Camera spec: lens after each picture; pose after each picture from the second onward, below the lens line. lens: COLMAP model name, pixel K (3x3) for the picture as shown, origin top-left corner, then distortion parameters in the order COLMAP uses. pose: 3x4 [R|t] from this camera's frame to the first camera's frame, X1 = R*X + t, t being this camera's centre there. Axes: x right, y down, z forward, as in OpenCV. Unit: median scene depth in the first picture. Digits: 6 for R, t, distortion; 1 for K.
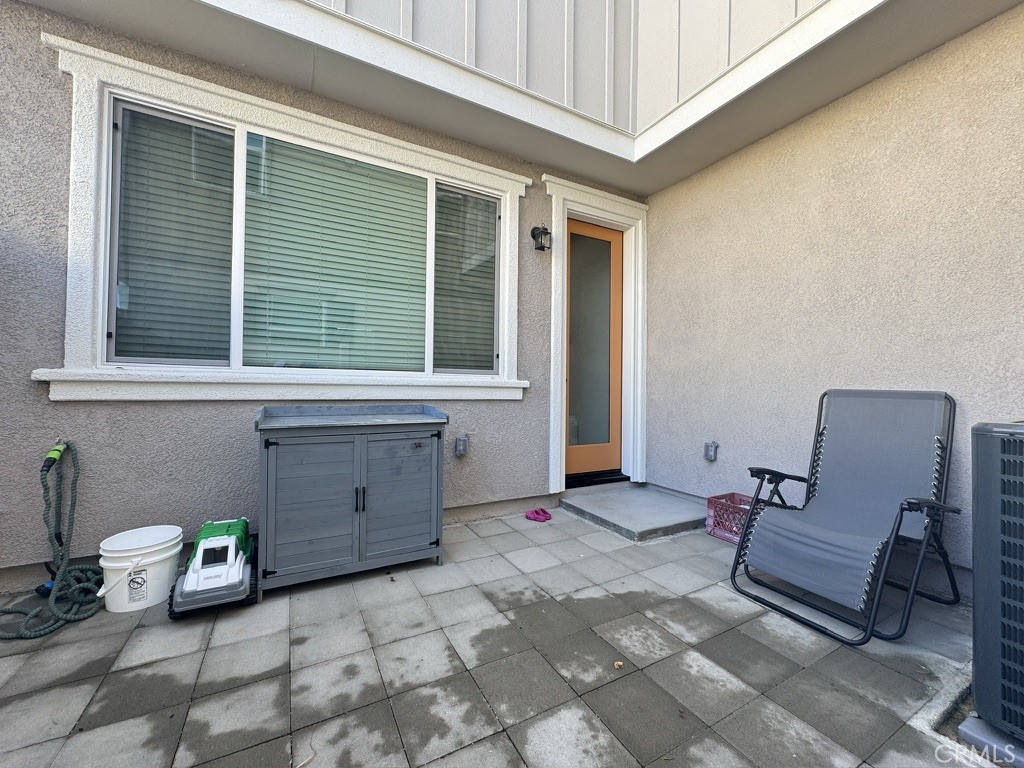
lens RADIAL K [[410.4, 0, 512.1], [0, 410.4, 382.3], [0, 0, 1]] dist [-0.003974, 0.001532]
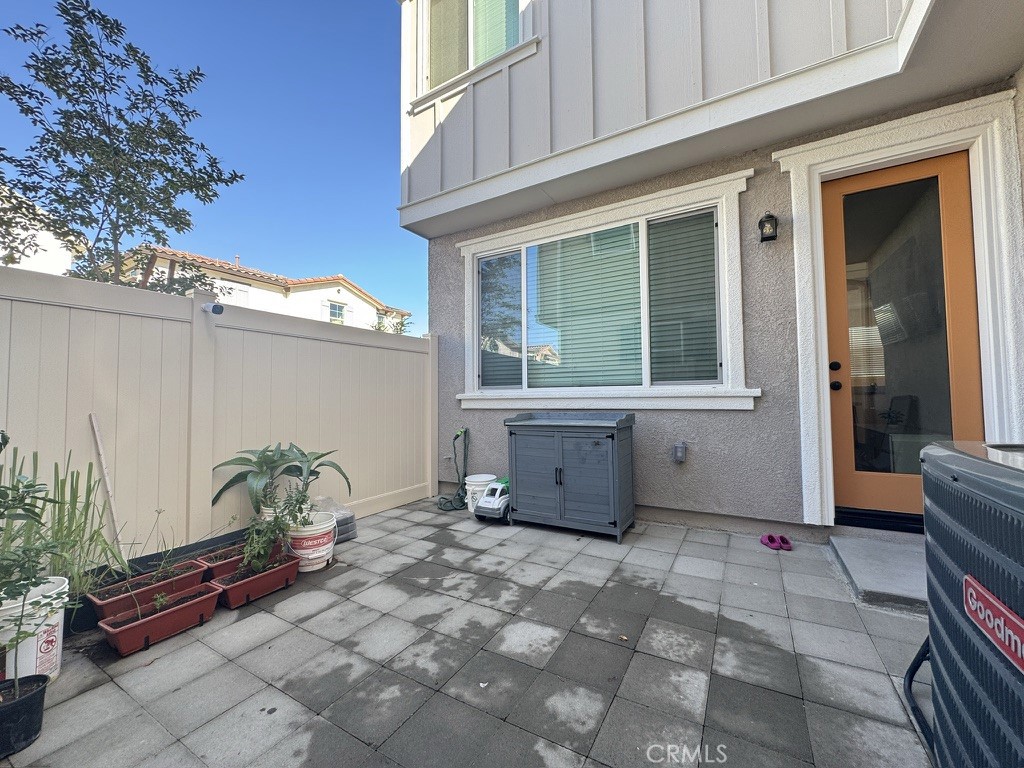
lens RADIAL K [[410.4, 0, 510.0], [0, 410.4, 383.1], [0, 0, 1]] dist [-0.003974, 0.001532]
pose [[0.508705, -0.054192, -0.859234, 0.827480], [0.026118, 0.998529, -0.047515, 0.018884], [0.860545, 0.001730, 0.509372, 0.107187]]
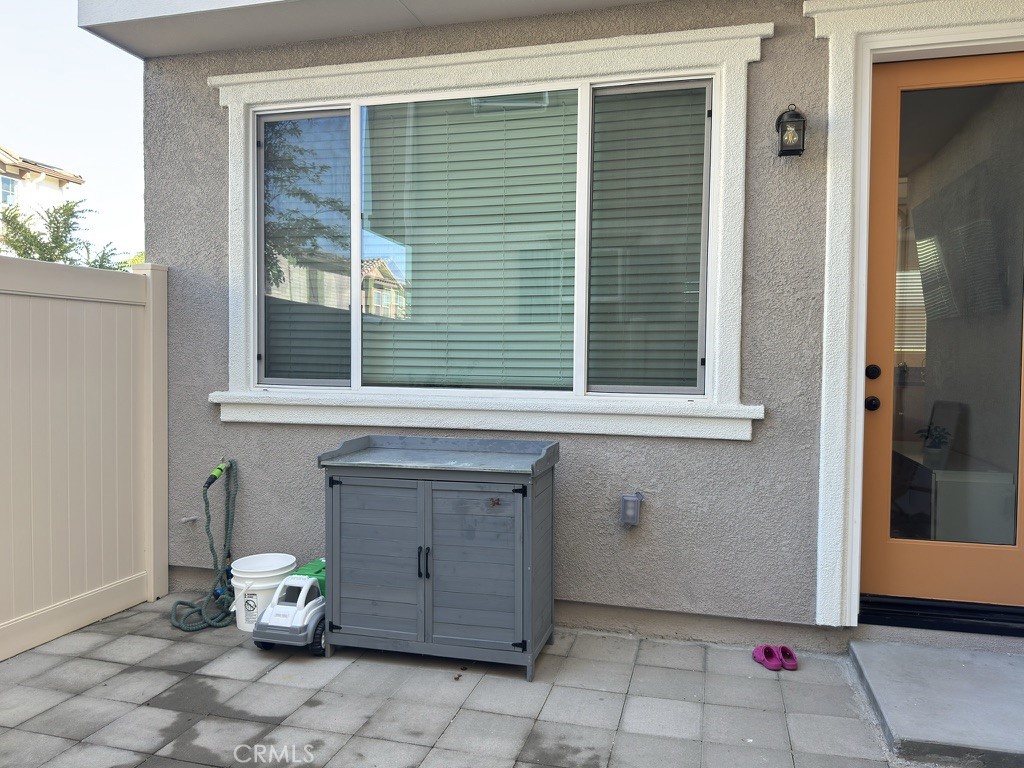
lens RADIAL K [[771.1, 0, 509.6], [0, 771.1, 385.0], [0, 0, 1]] dist [0.046385, -0.069364]
pose [[0.720205, 0.015751, -0.693582, 0.781697], [0.007897, 0.999491, 0.030897, -0.101445], [0.693716, -0.027730, 0.719714, 0.059744]]
